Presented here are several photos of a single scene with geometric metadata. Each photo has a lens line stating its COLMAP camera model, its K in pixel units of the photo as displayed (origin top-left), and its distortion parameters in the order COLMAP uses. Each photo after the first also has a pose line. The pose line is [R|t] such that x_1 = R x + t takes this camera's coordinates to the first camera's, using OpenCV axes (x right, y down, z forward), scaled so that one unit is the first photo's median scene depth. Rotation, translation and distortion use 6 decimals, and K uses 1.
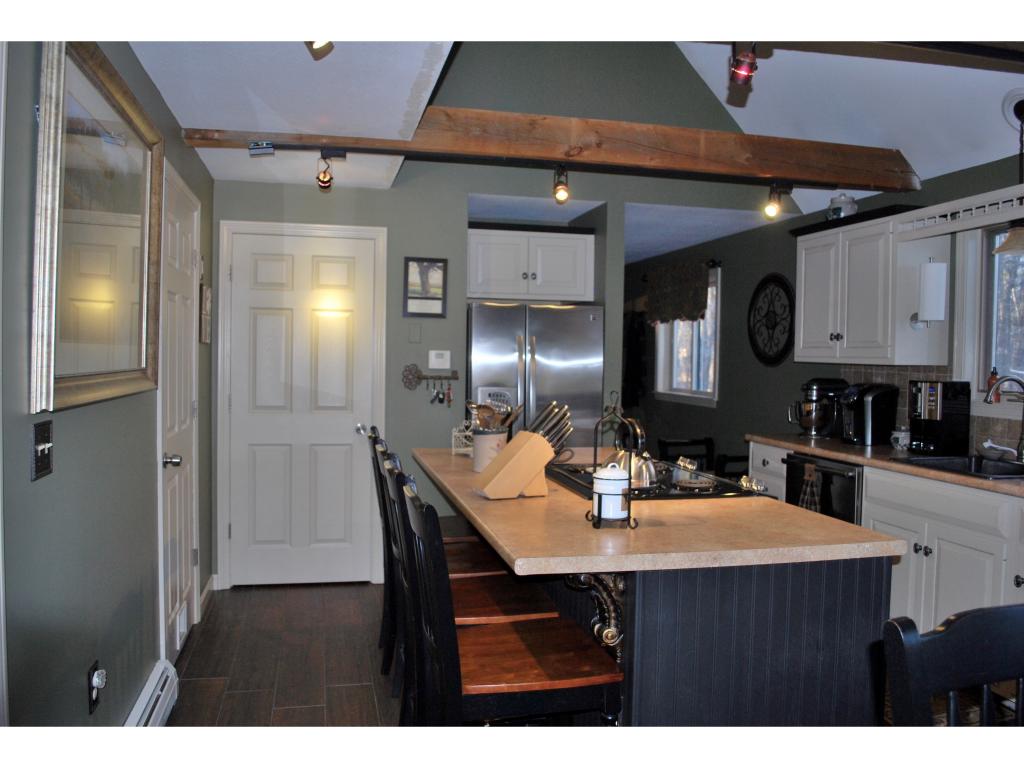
lens RADIAL K [[794.3, 0, 512.0], [0, 794.3, 384.0], [0, 0, 1]] dist [-0.017578, 0.002838]
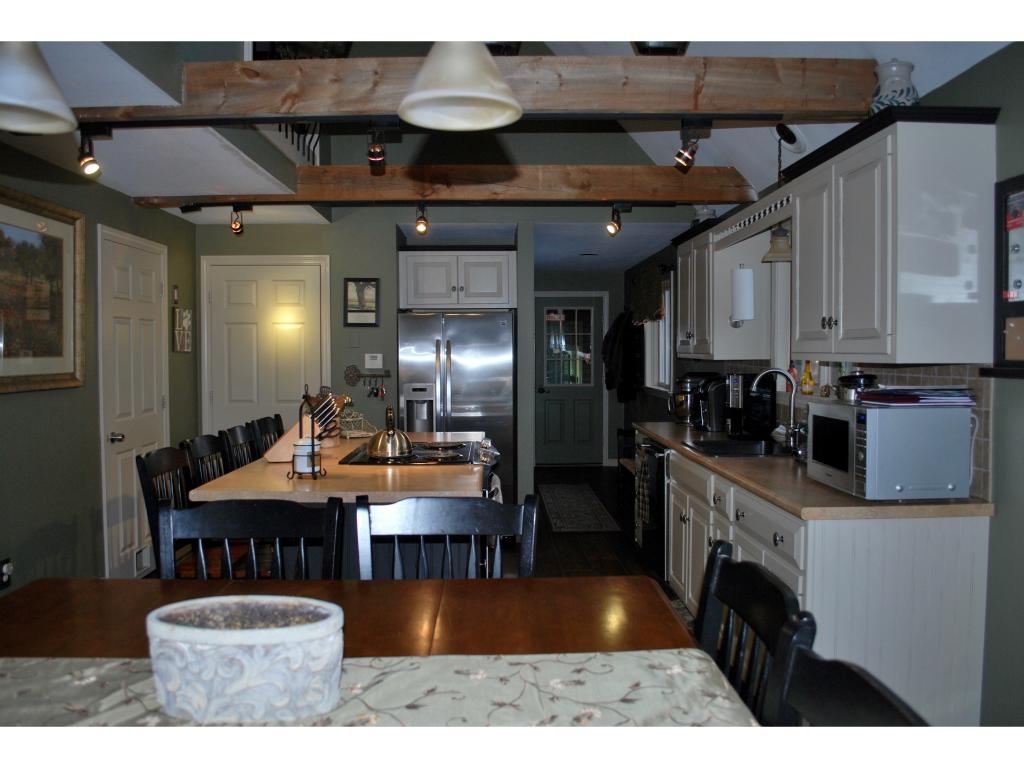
lens RADIAL K [[811.9, 0, 512.0], [0, 811.9, 384.0], [0, 0, 1]] dist [-0.006968, -0.013888]
pose [[0.975573, -0.010530, -0.219423, 0.390313], [0.011164, 0.999936, 0.001653, 0.004755], [0.219392, -0.004063, 0.975628, -0.169375]]
